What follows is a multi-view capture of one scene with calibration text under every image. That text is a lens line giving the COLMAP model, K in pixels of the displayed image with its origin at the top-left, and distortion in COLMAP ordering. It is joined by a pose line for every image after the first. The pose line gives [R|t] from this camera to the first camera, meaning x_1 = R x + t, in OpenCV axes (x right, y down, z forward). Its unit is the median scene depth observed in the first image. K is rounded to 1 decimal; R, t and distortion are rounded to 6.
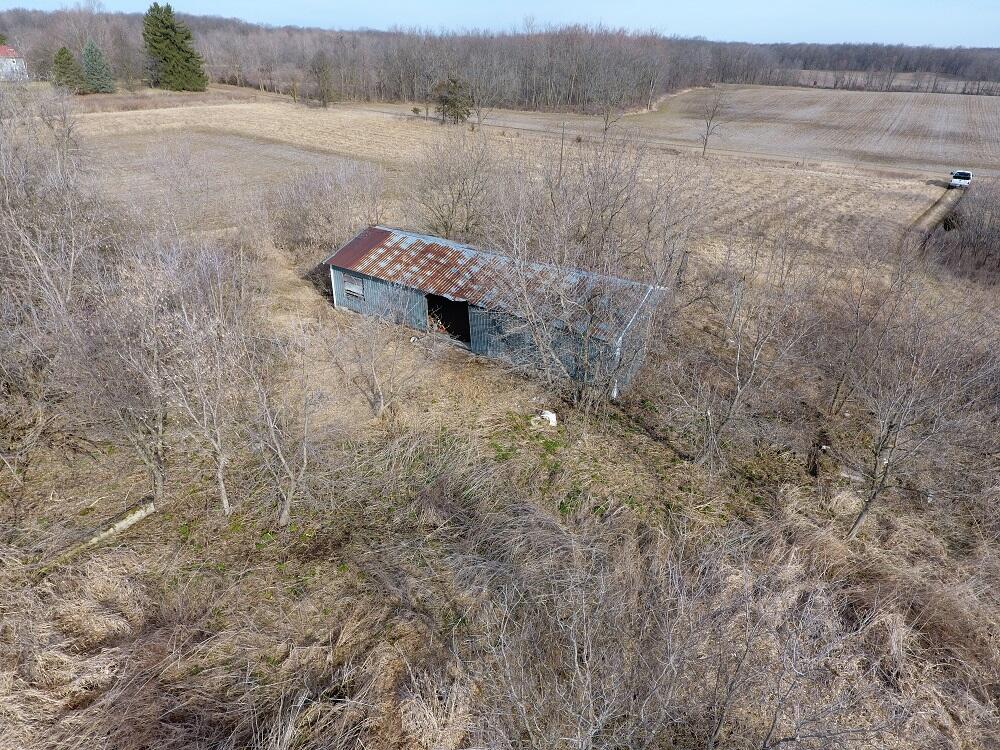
lens RADIAL K [[577.8, 0, 498.1], [0, 577.8, 374.8], [0, 0, 1]] dist [-0.000083, -0.000592]
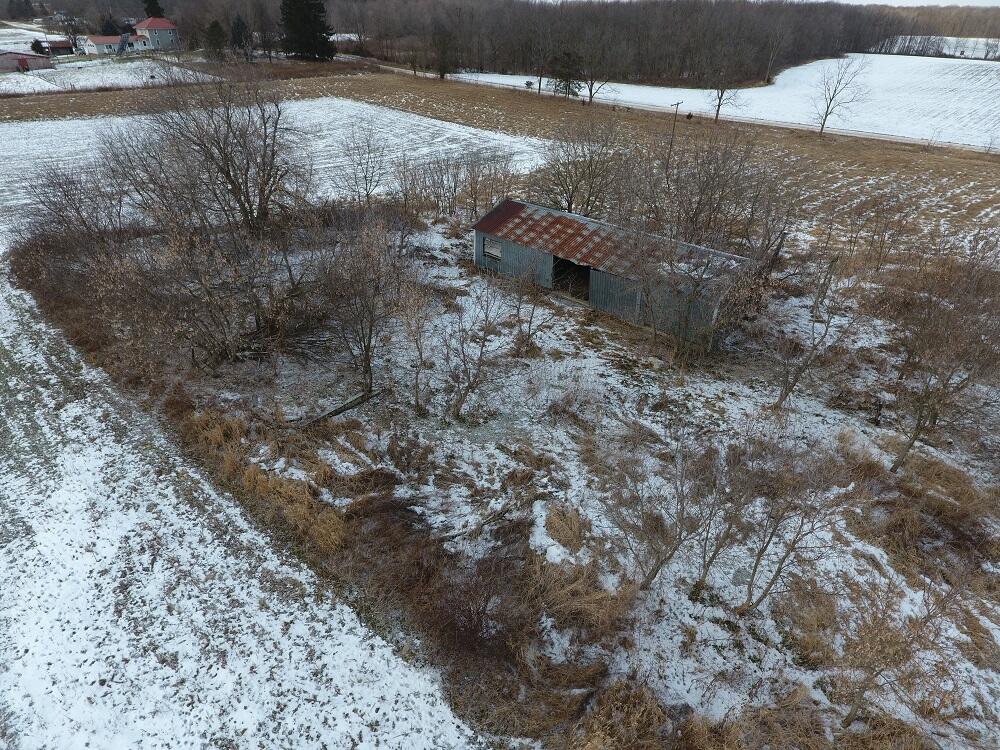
lens RADIAL K [[577.8, 0, 504.1], [0, 577.8, 375.2], [0, 0, 1]] dist [-0.000083, -0.000592]
pose [[0.988427, 0.077568, -0.130363, -0.049121], [-0.071504, 0.996157, 0.050571, 0.046988], [0.133785, -0.040664, 0.990176, -0.206316]]
